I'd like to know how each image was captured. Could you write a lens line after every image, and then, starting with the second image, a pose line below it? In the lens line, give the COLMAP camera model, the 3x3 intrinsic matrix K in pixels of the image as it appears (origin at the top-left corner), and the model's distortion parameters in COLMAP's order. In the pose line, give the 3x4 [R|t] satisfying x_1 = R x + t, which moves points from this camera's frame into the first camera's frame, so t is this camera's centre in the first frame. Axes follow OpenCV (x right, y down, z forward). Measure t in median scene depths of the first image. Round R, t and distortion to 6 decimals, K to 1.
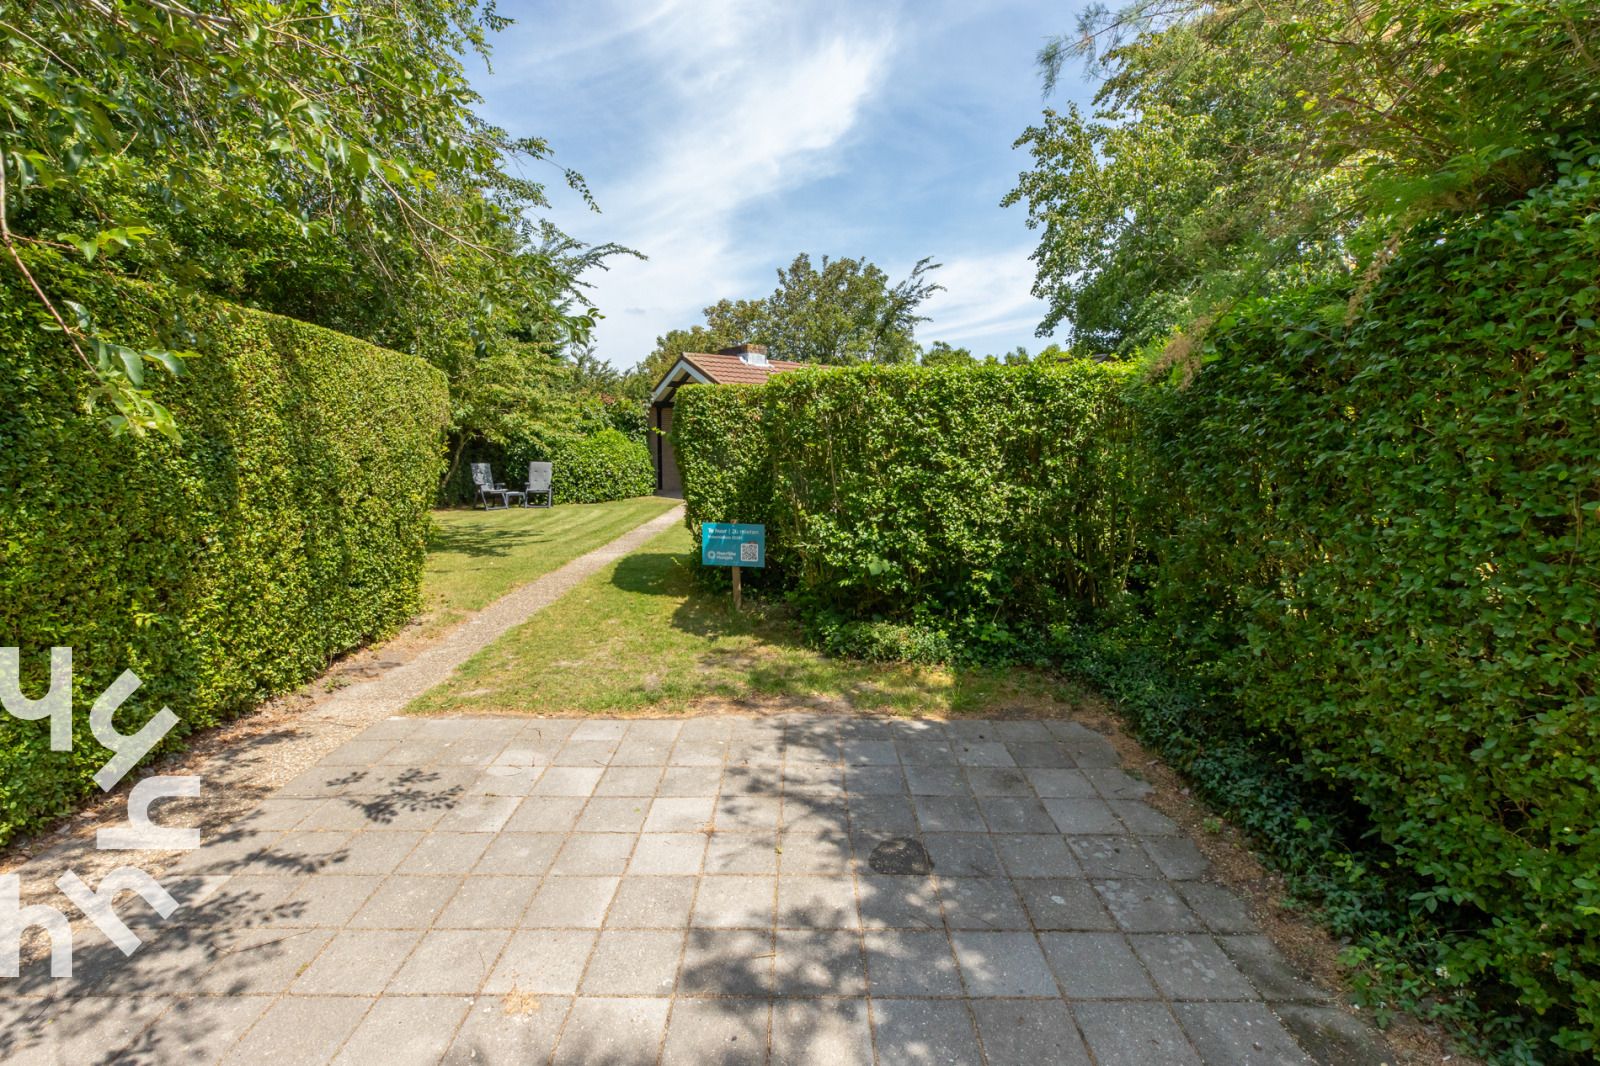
lens RADIAL K [[710.6, 0, 800.0], [0, 710.6, 533.0], [0, 0, 1]] dist [-0.011284, -0.000706]
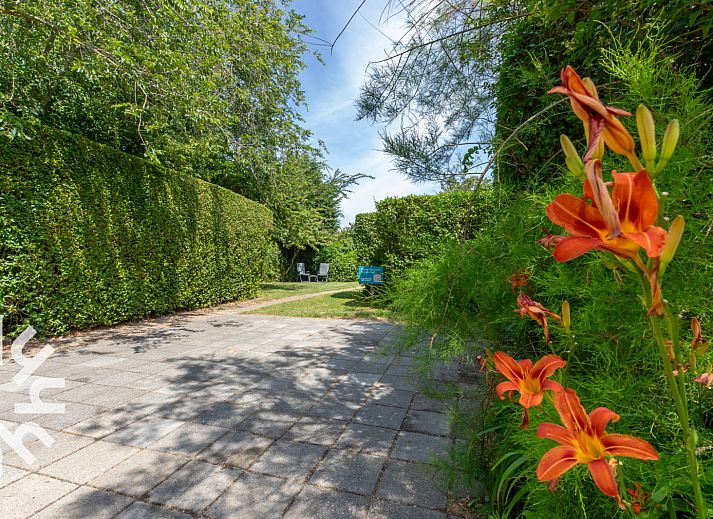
lens RADIAL K [[346.5, 0, 356.5], [0, 346.5, 259.5], [0, 0, 1]] dist [-0.022412, 0.000222]
pose [[0.954241, 0.001861, -0.299033, 0.076049], [-0.048250, 0.987836, -0.147822, 0.049804], [0.295121, 0.155486, 0.942724, -0.052930]]
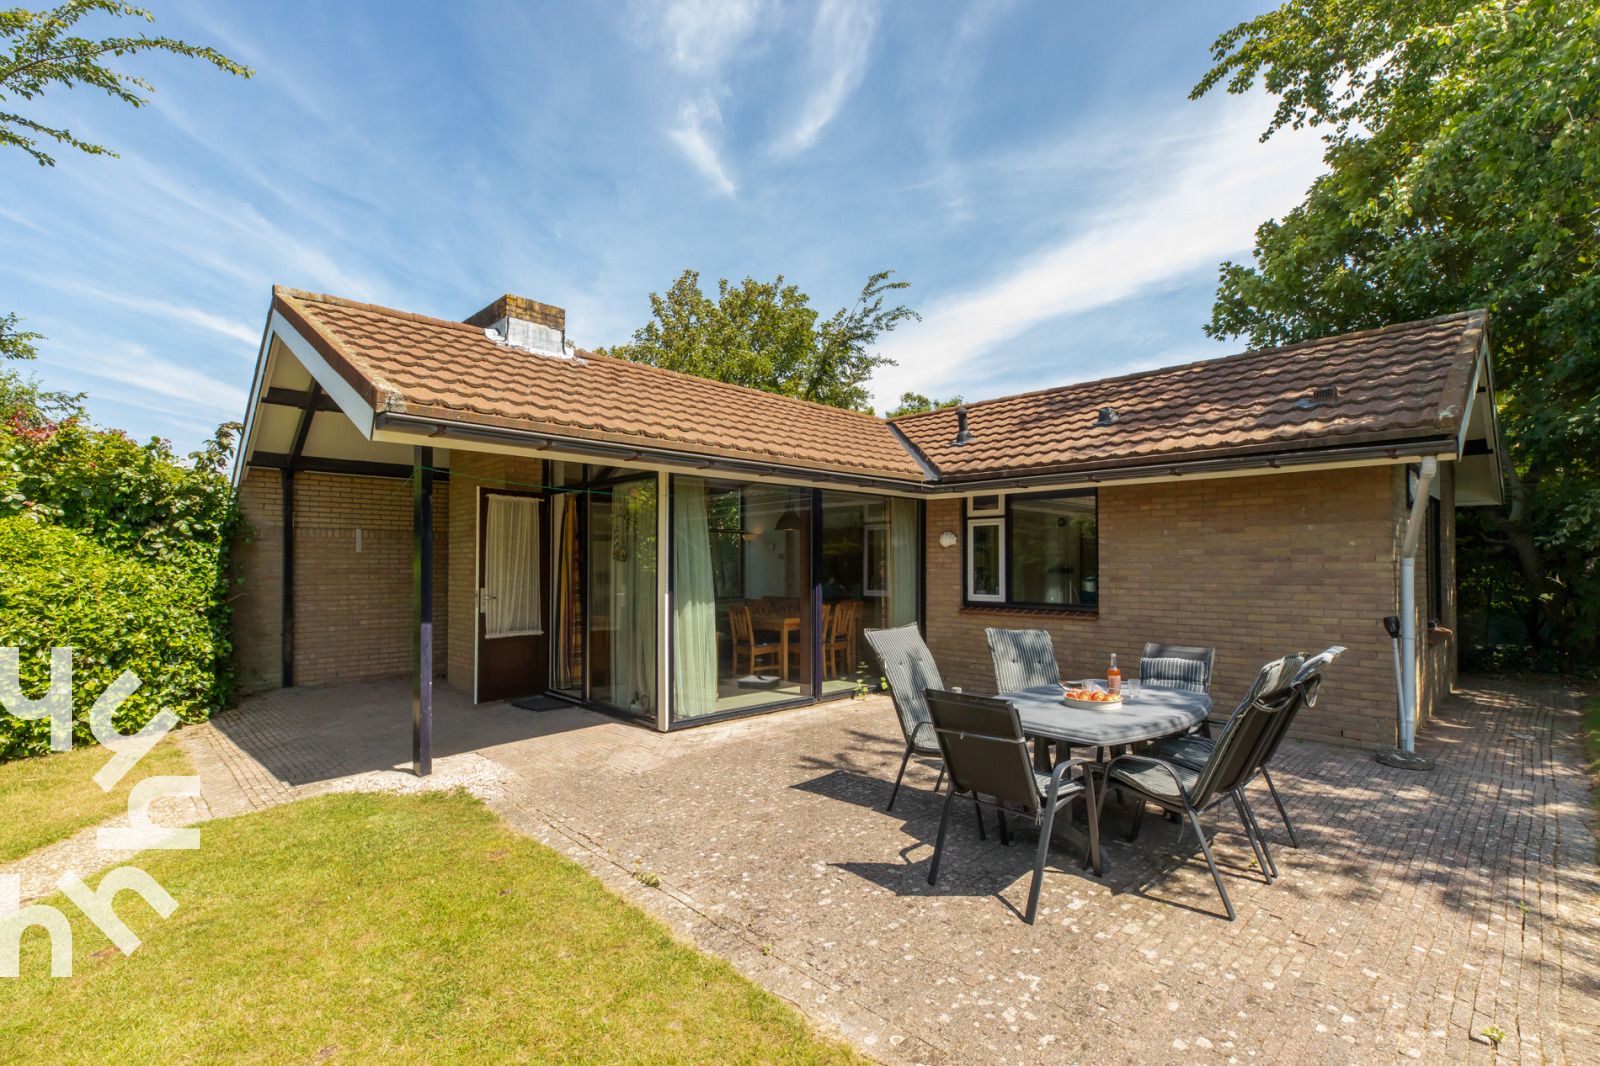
lens RADIAL K [[723.5, 0, 791.4], [0, 723.5, 559.7], [0, 0, 1]] dist [0.008849, -0.000141]
pose [[0.992926, -0.011802, 0.118144, 0.029845], [0.026742, 0.991710, -0.125683, -0.085939], [-0.115681, 0.127954, 0.985011, 0.691166]]
